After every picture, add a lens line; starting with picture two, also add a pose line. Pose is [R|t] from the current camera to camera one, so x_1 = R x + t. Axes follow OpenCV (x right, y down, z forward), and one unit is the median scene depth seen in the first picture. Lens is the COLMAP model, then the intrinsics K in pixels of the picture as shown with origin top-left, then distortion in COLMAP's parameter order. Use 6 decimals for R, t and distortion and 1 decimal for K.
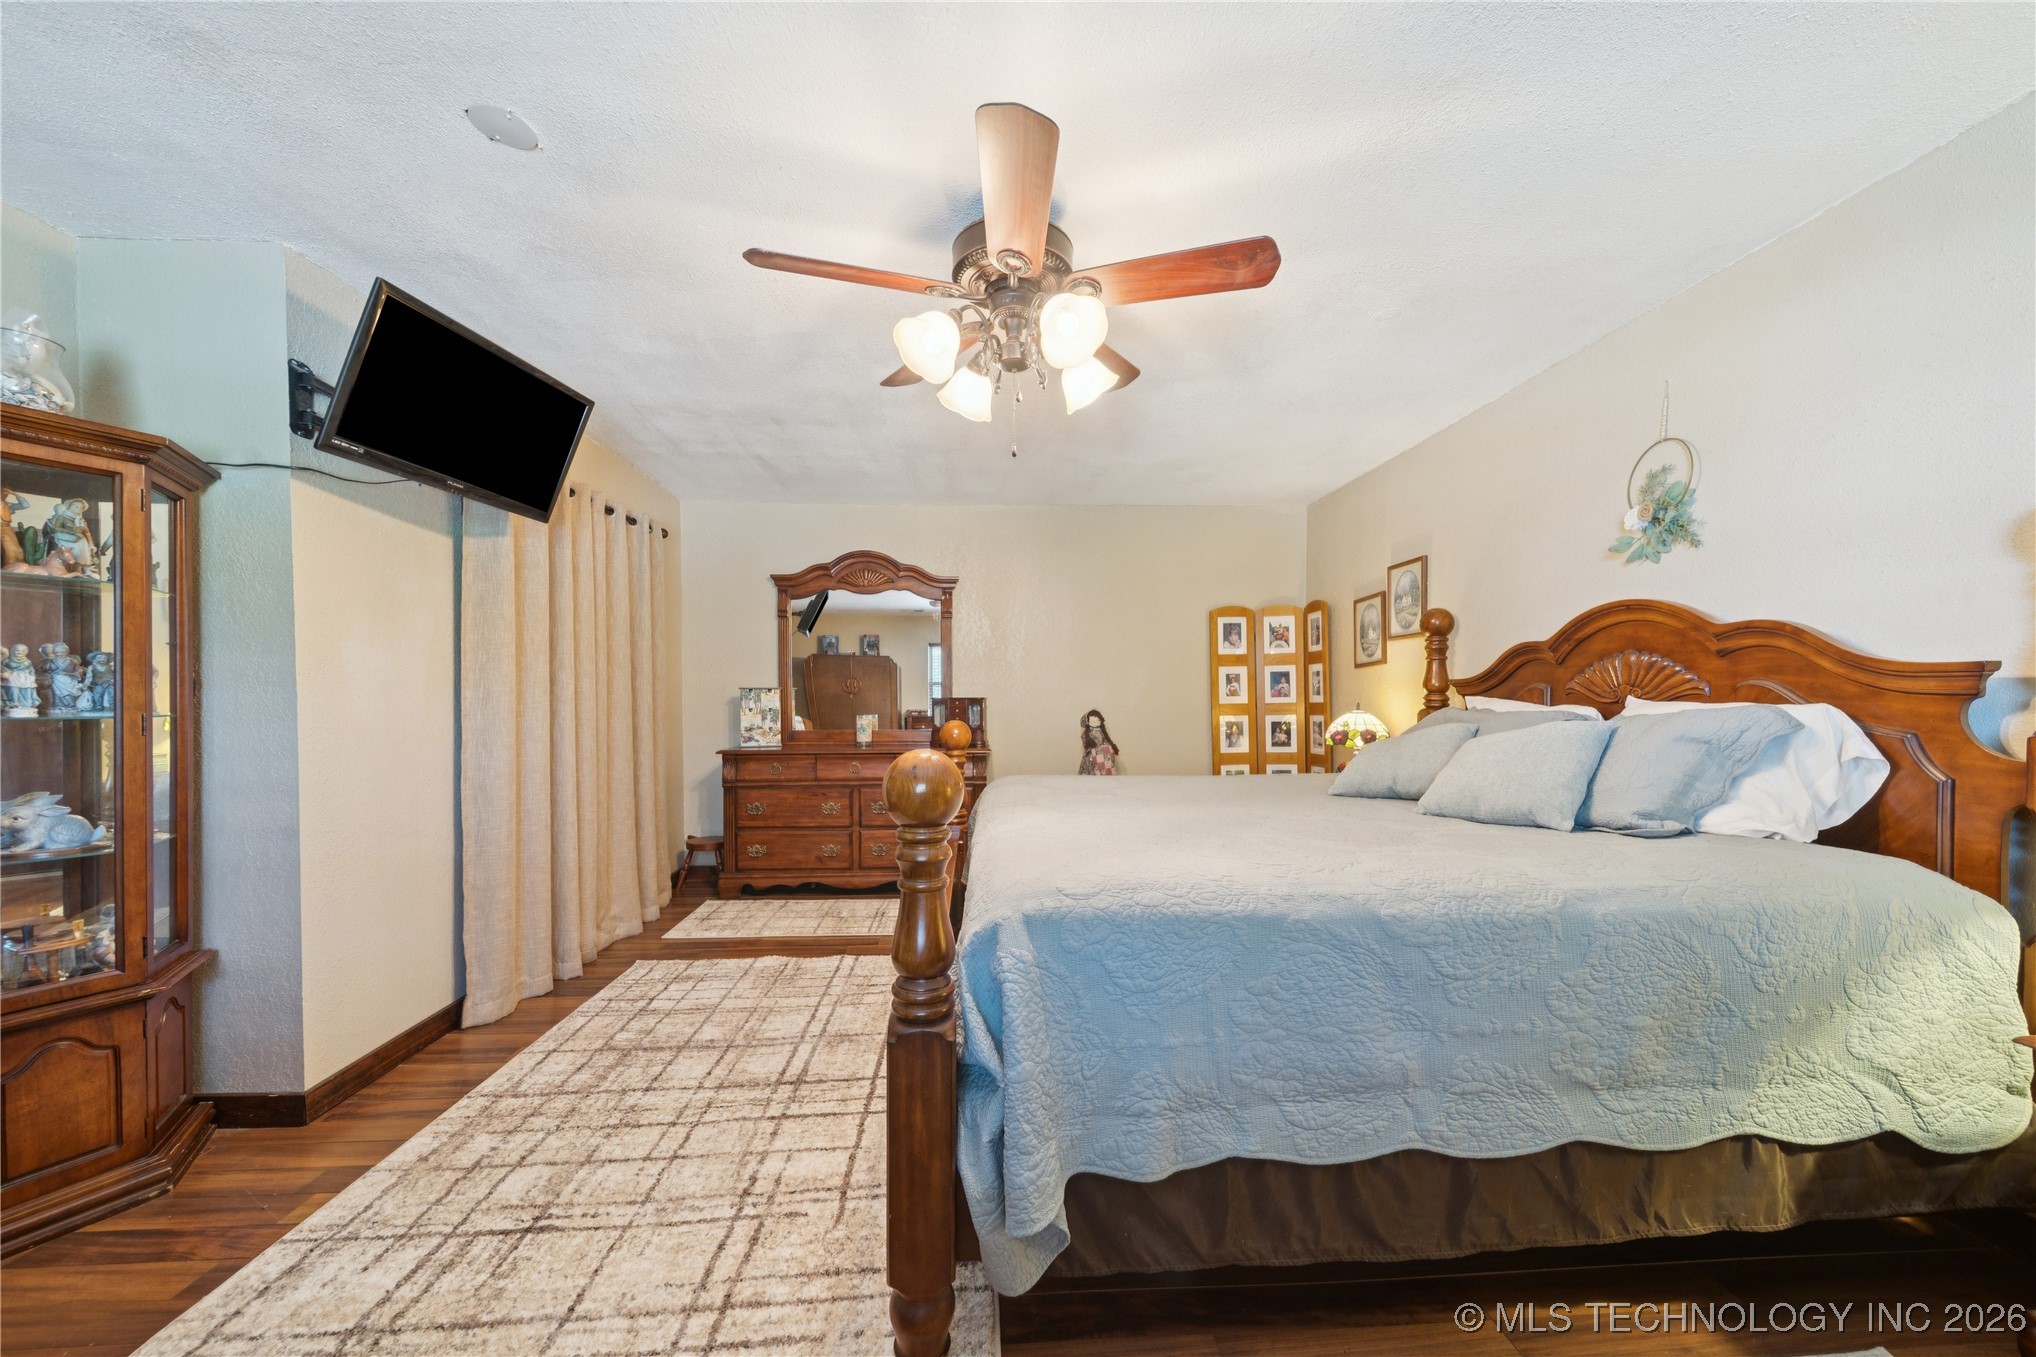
lens RADIAL K [[729.9, 0, 1023.0], [0, 729.9, 709.4], [0, 0, 1]] dist [0.006511, -0.001510]
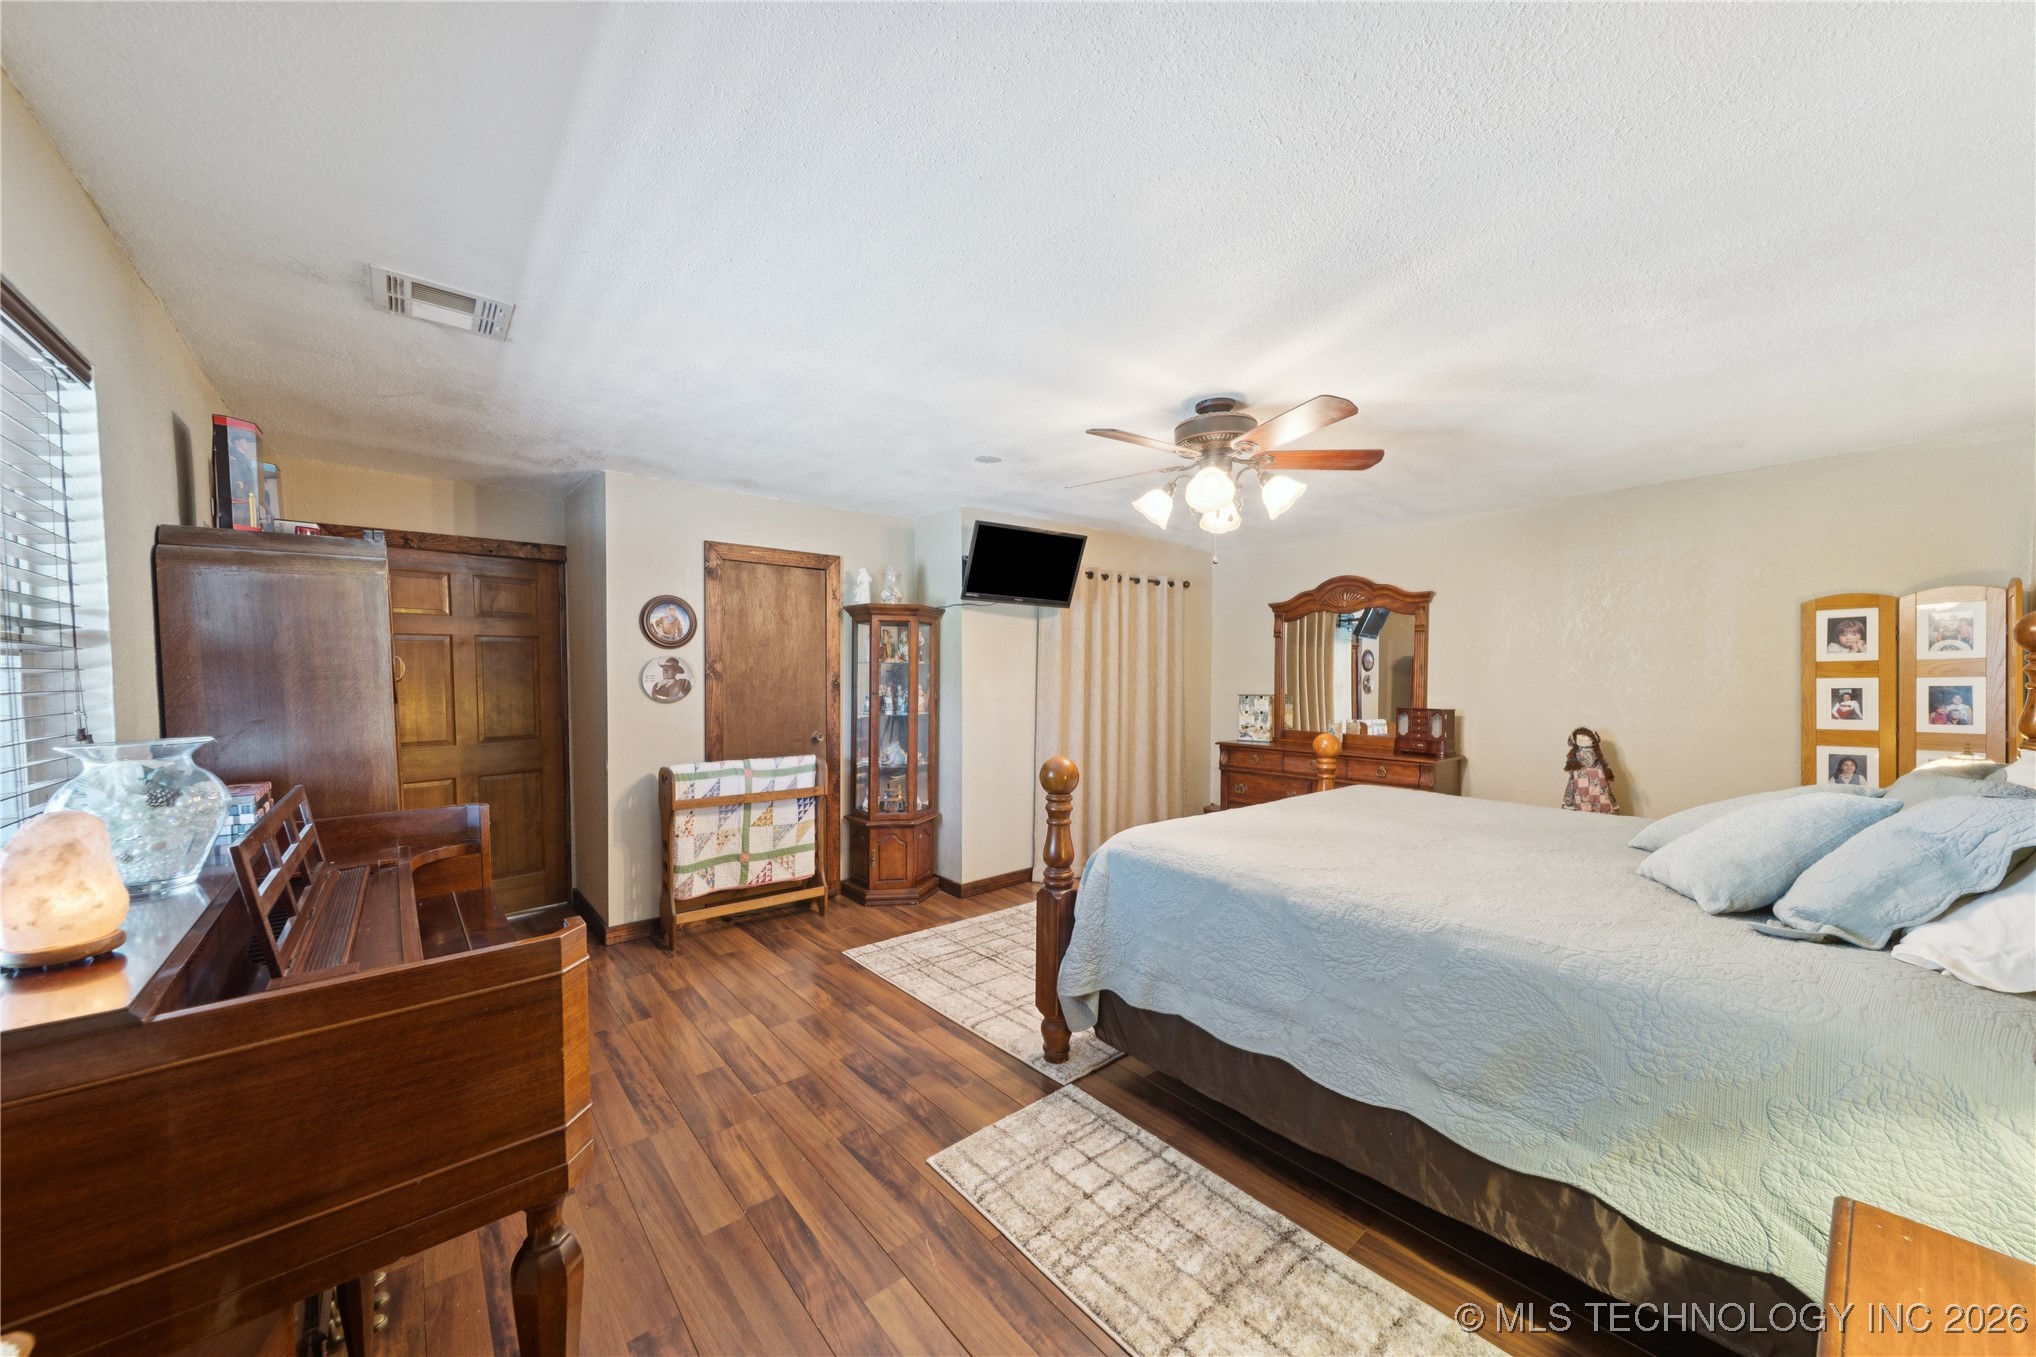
lens RADIAL K [[729.9, 0, 1013.7], [0, 729.9, 687.2], [0, 0, 1]] dist [0.006511, -0.001510]
pose [[0.594687, 0.015073, -0.803816, 0.789325], [-0.017857, 0.999825, 0.005537, -0.081065], [0.803759, 0.011061, 0.594852, -0.175954]]
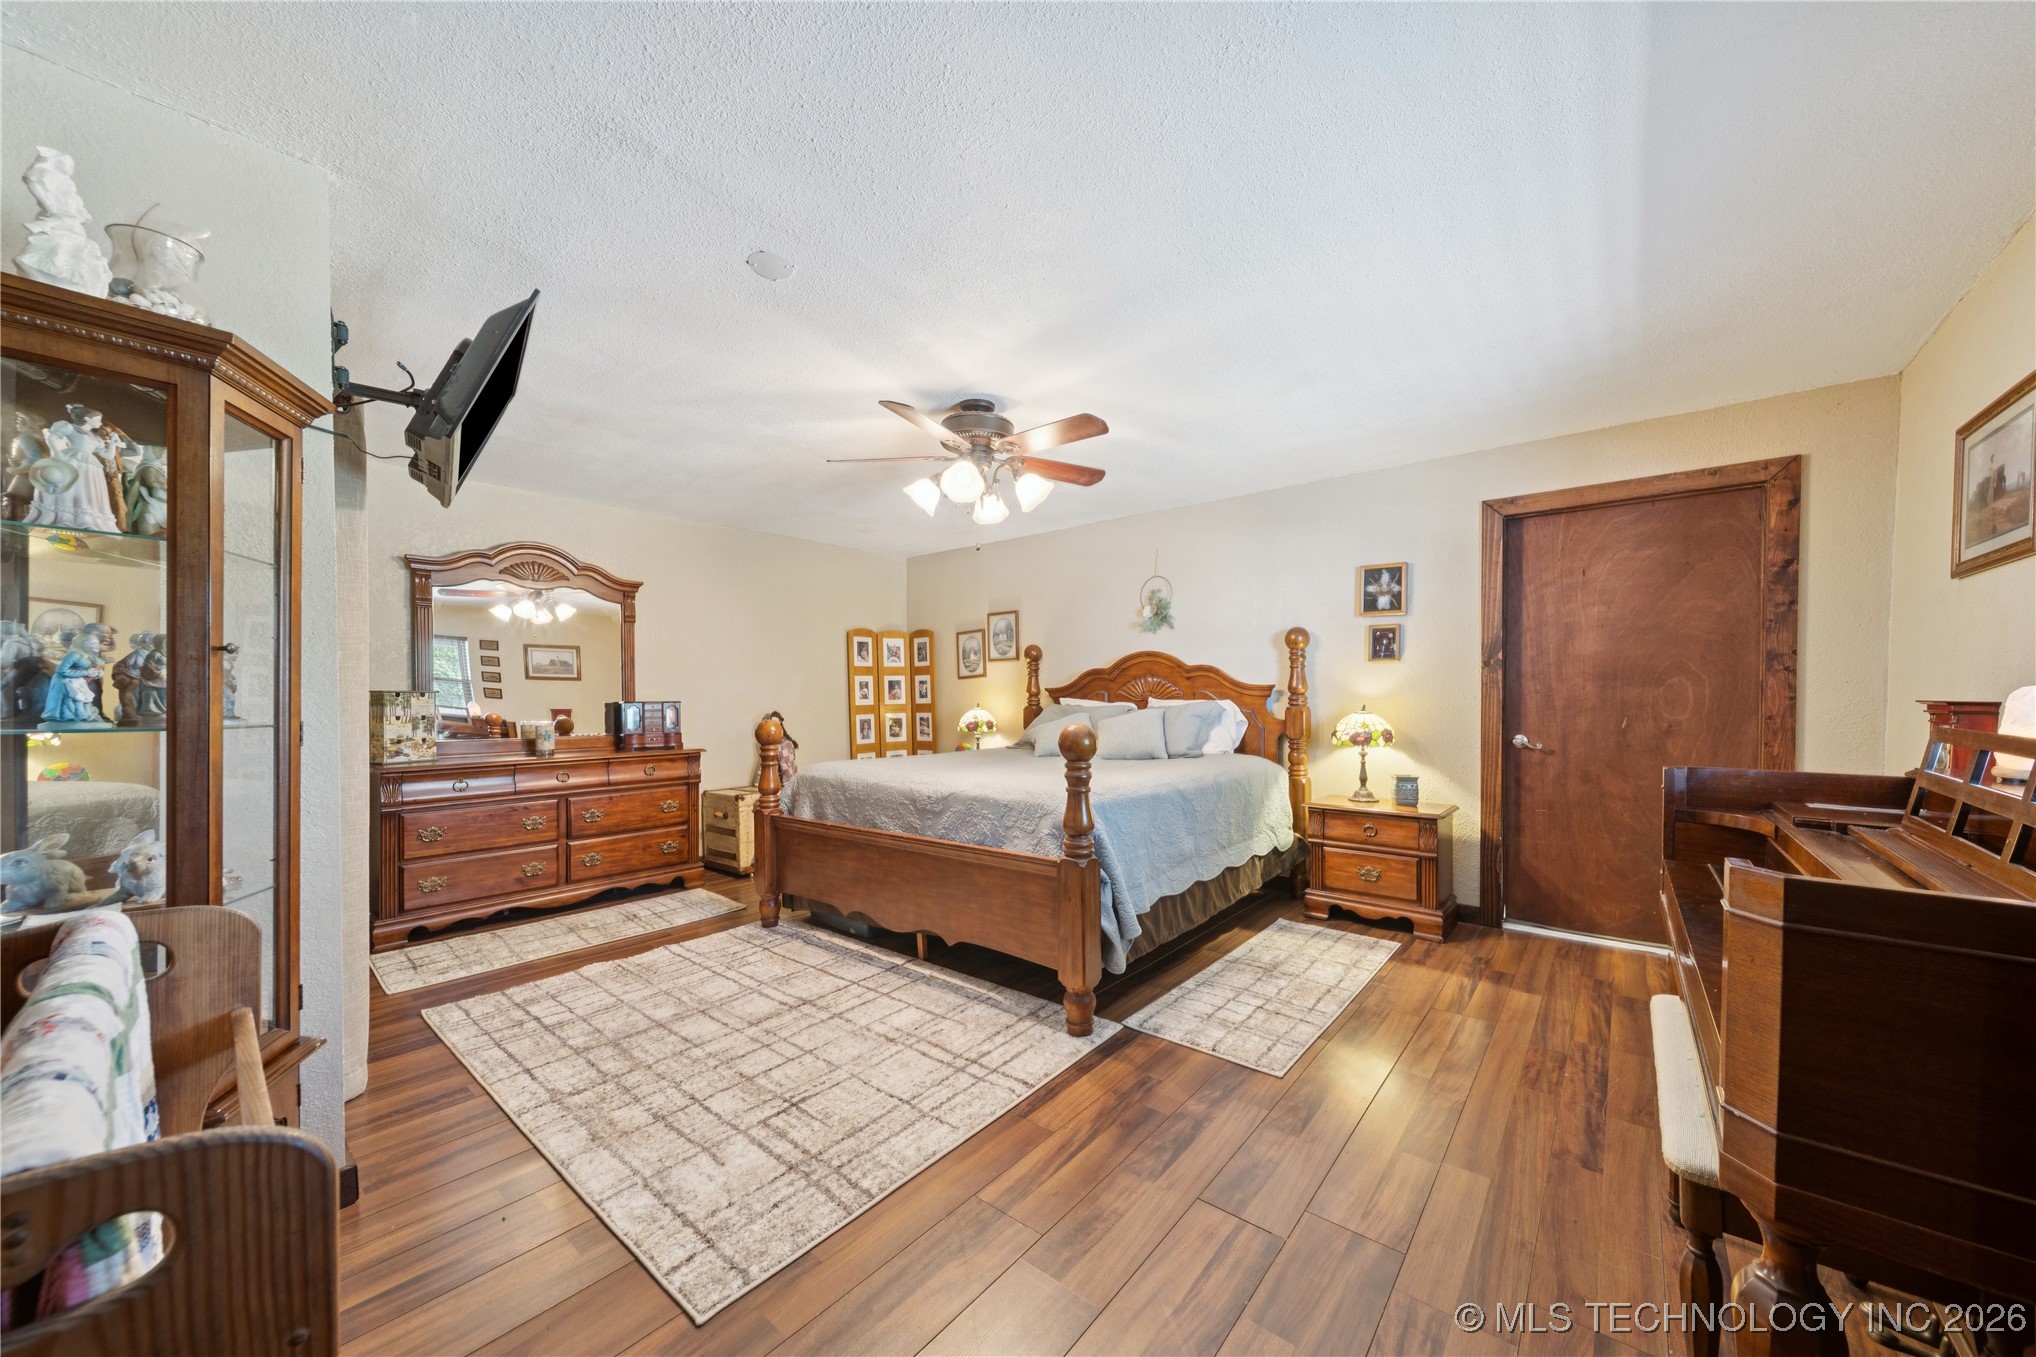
lens RADIAL K [[729.9, 0, 1023.3], [0, 729.9, 703.2], [0, 0, 1]] dist [0.006511, -0.001510]
pose [[0.680903, -0.008426, 0.732325, -0.947600], [0.018618, 0.999810, -0.005807, 0.003691], [-0.732137, 0.017588, 0.680930, -0.145651]]
